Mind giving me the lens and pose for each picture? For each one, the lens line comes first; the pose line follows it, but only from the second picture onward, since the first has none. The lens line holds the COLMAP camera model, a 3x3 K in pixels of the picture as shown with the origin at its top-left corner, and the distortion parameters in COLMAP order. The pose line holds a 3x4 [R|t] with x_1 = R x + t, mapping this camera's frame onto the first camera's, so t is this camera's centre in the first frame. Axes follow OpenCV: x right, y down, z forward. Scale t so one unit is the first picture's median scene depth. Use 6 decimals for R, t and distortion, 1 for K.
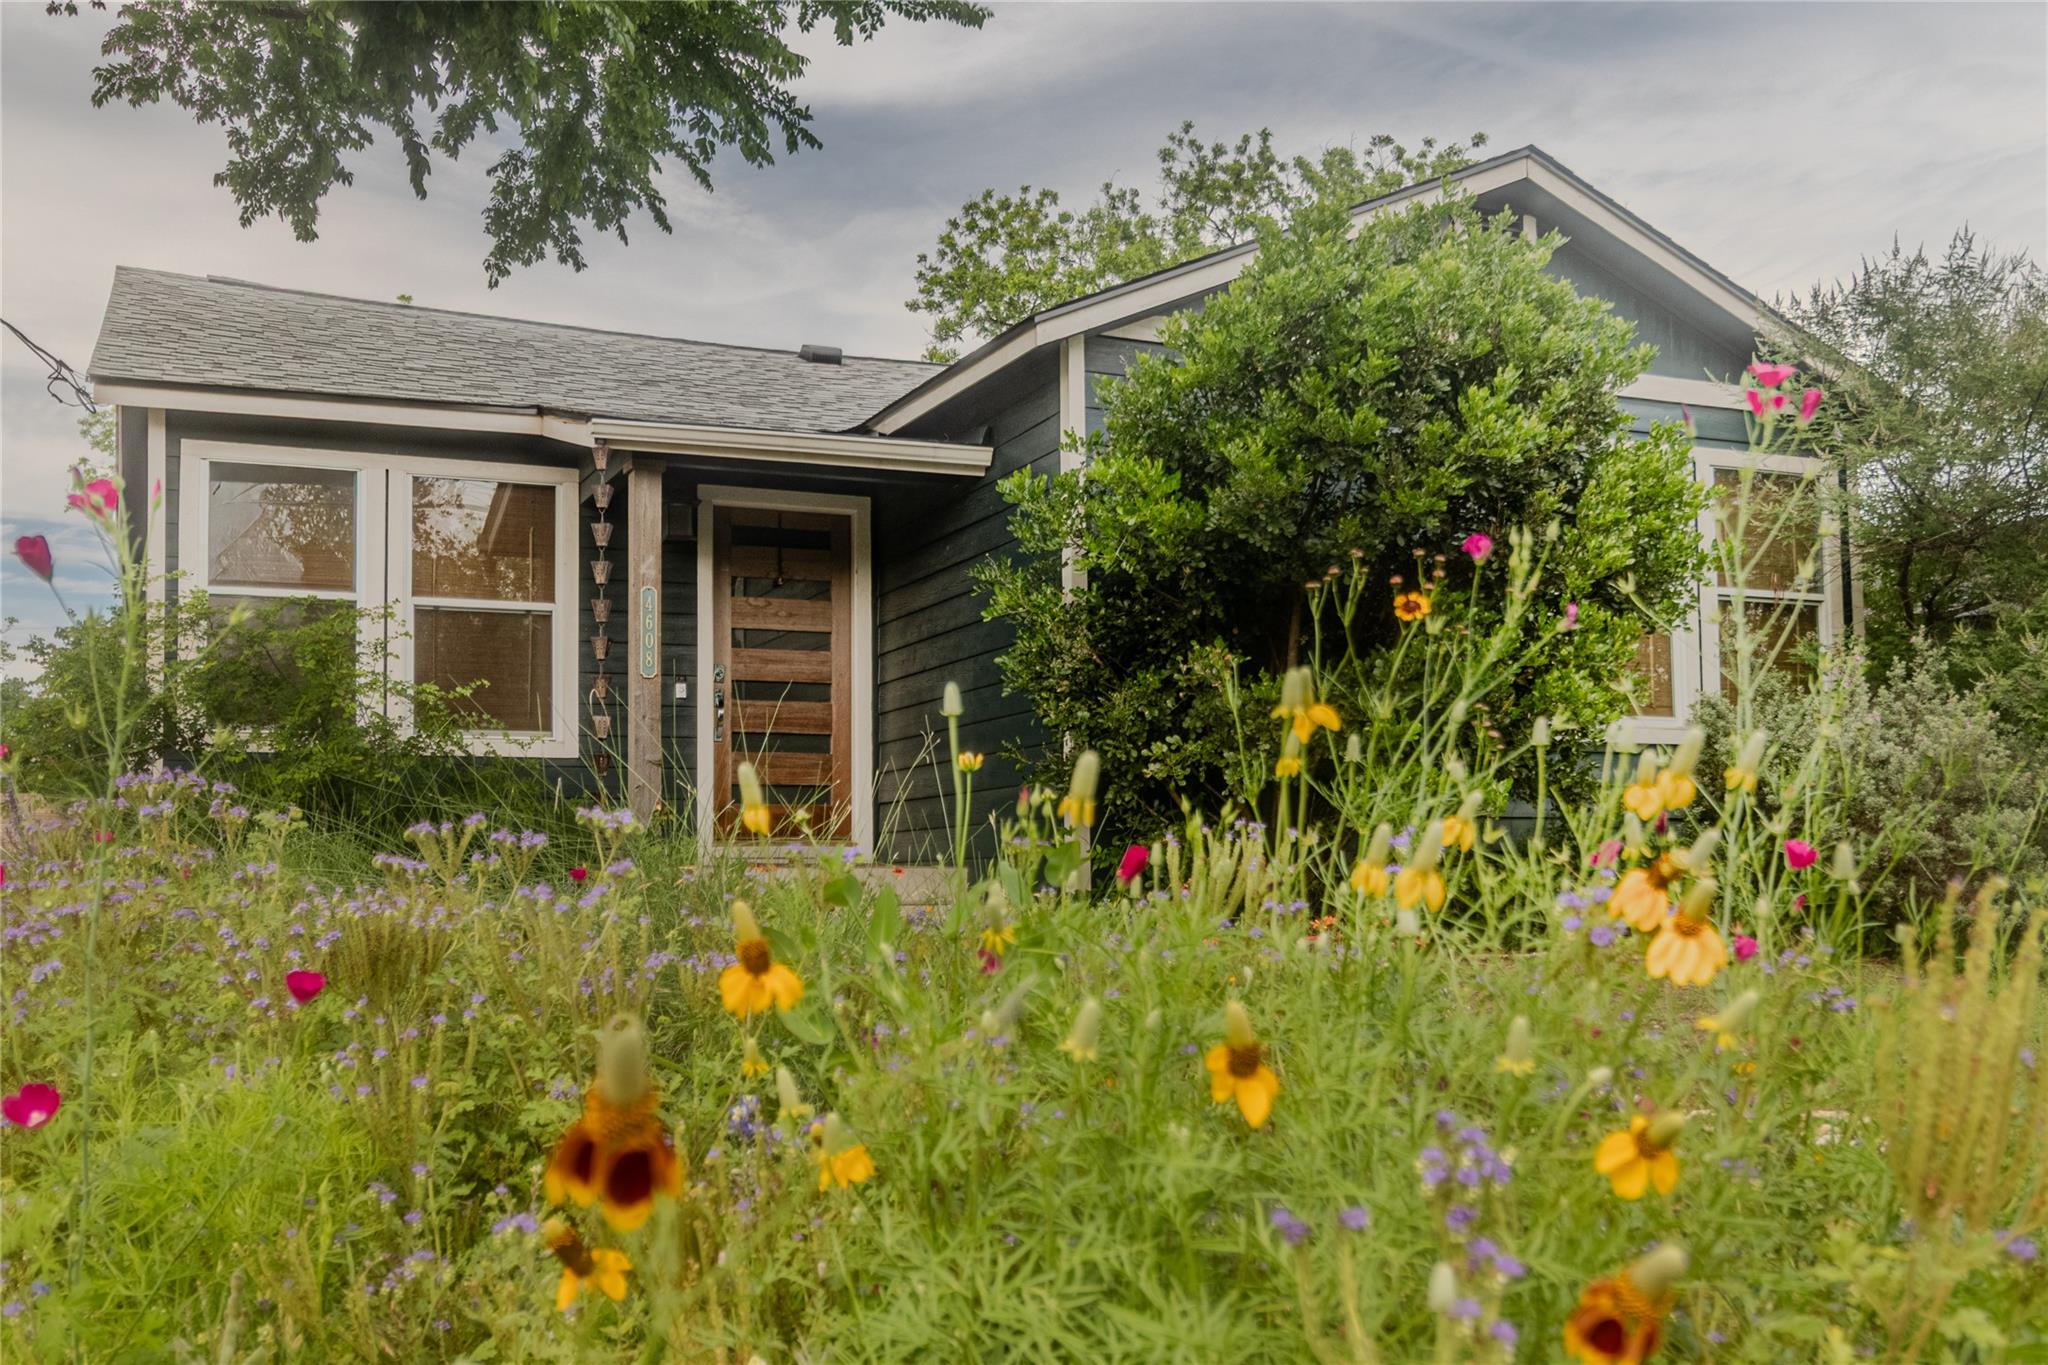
lens RADIAL K [[1876.9, 0, 1024.0], [0, 1876.9, 682.5], [0, 0, 1]] dist [-0.007715, 0.006389]
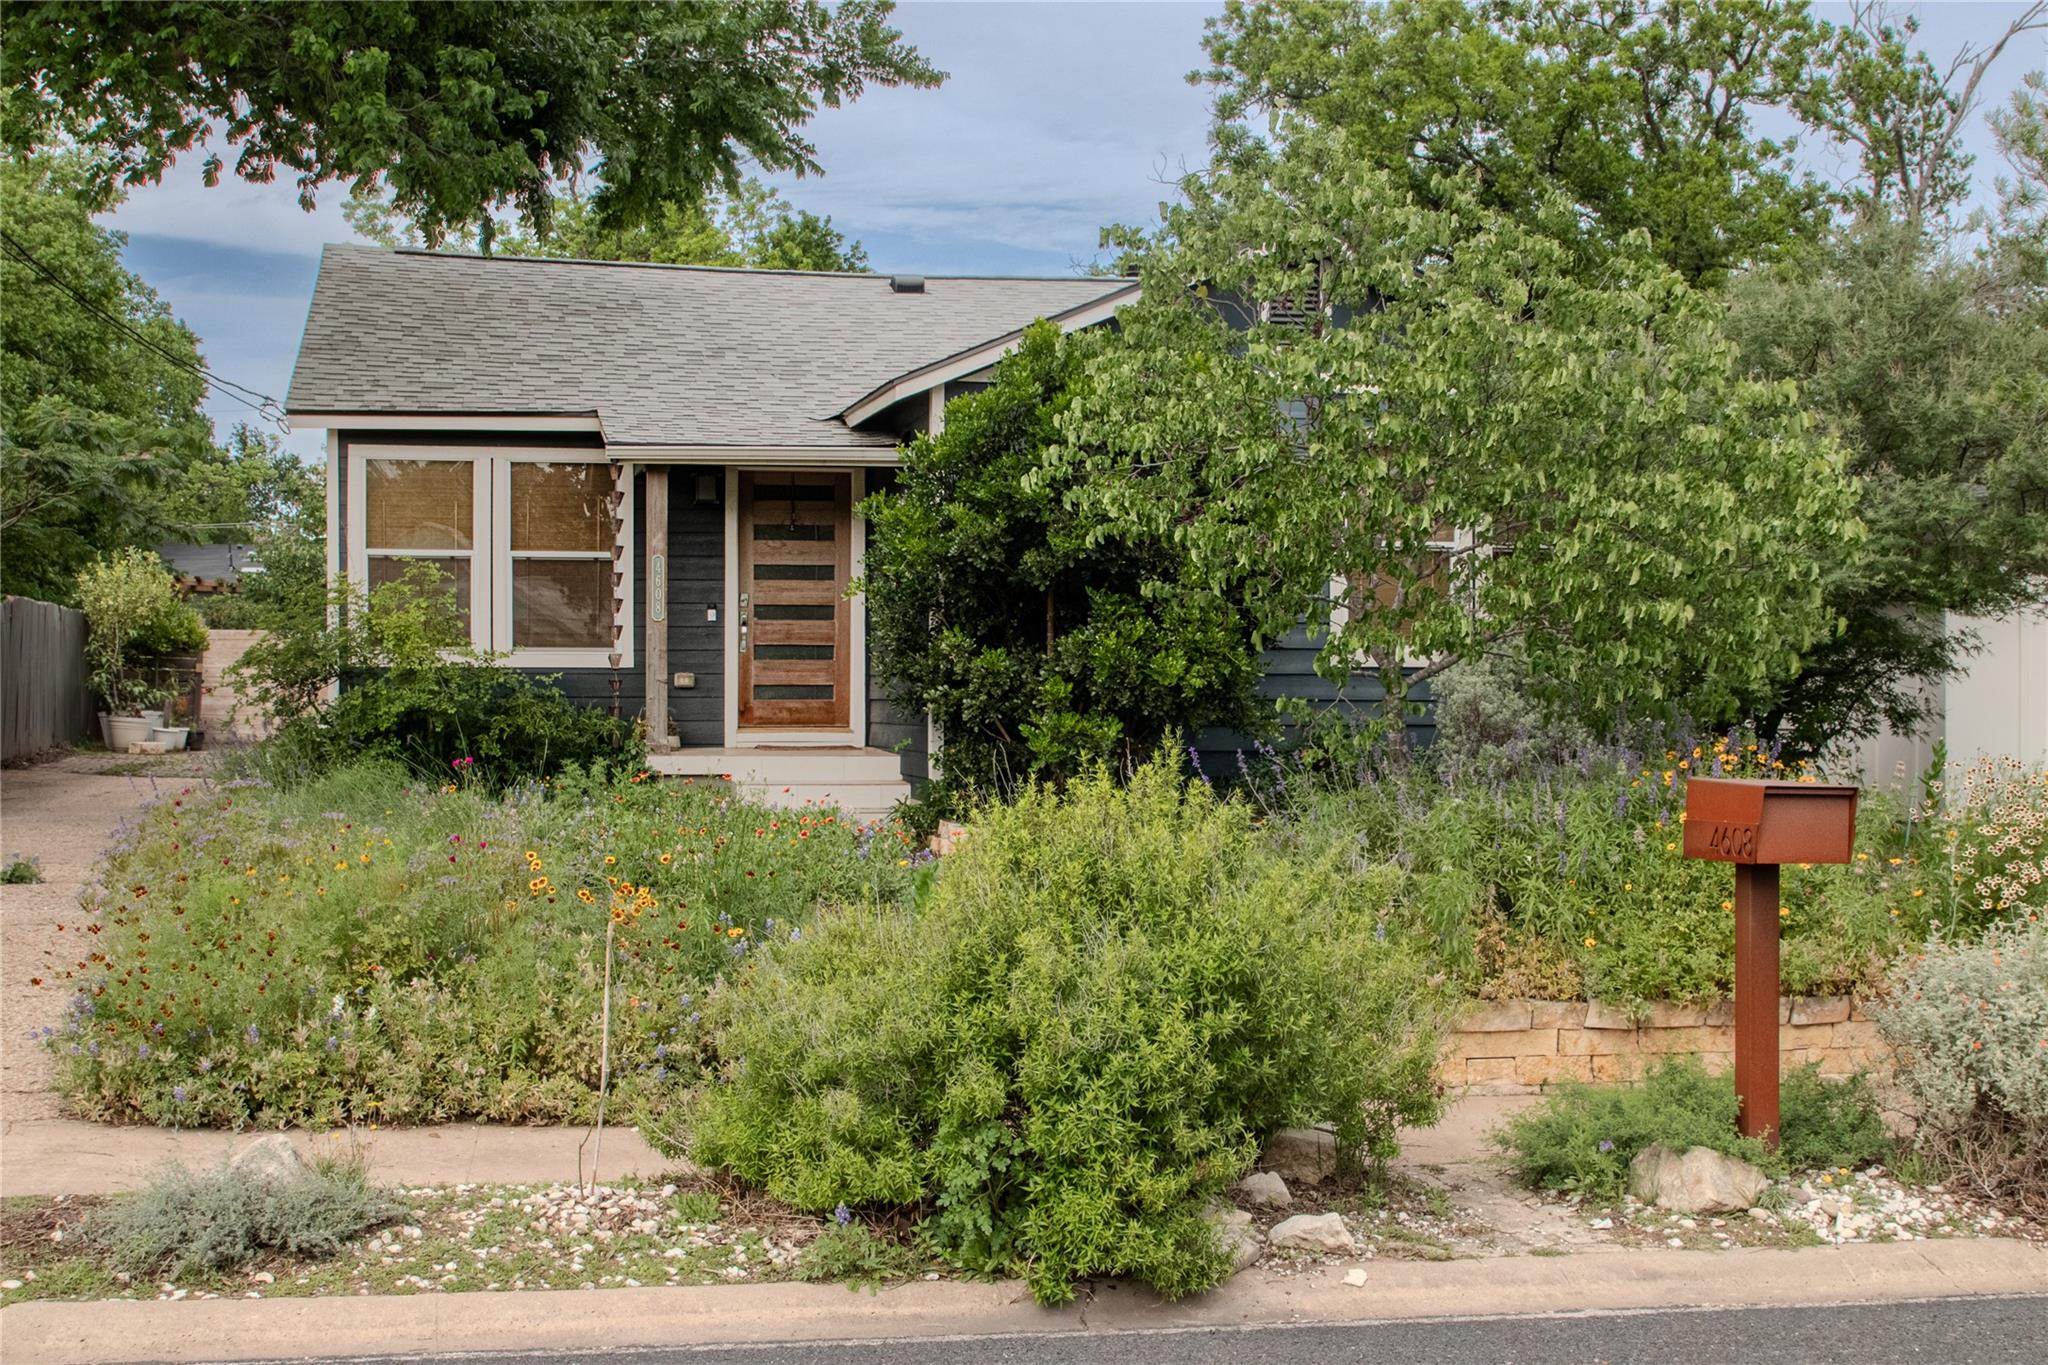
lens RADIAL K [[2273.6, 0, 1024.0], [0, 2273.6, 682.5], [0, 0, 1]] dist [0.008412, -0.003694]
pose [[0.982794, 0.018541, -0.183772, 0.331927], [-0.000376, 0.995148, 0.098394, -0.106785], [0.184705, -0.096632, 0.978032, -0.540620]]
